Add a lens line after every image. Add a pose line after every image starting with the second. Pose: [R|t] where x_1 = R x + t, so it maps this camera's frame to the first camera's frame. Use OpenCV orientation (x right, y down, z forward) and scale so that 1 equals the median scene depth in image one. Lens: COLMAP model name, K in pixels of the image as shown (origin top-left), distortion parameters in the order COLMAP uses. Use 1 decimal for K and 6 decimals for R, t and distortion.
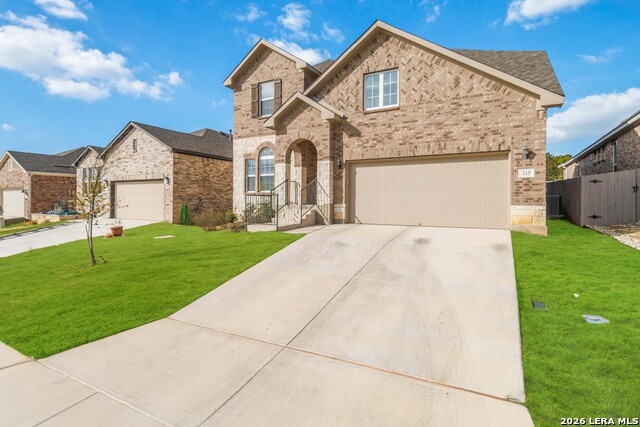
lens RADIAL K [[318.6, 0, 320.1], [0, 318.6, 216.7], [0, 0, 1]] dist [-0.001147, -0.000602]
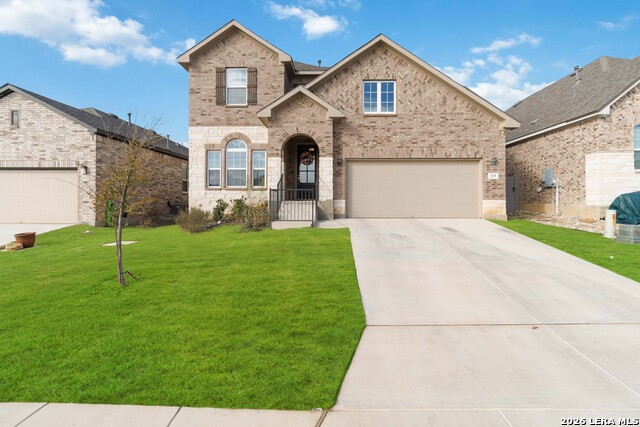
lens RADIAL K [[302.4, 0, 320.7], [0, 302.4, 212.1], [0, 0, 1]] dist [-0.000848, 0.002424]
pose [[0.891037, -0.019810, 0.453498, -0.445861], [0.023228, 0.999728, -0.001969, 0.001722], [-0.453336, 0.012288, 0.891255, 0.144062]]
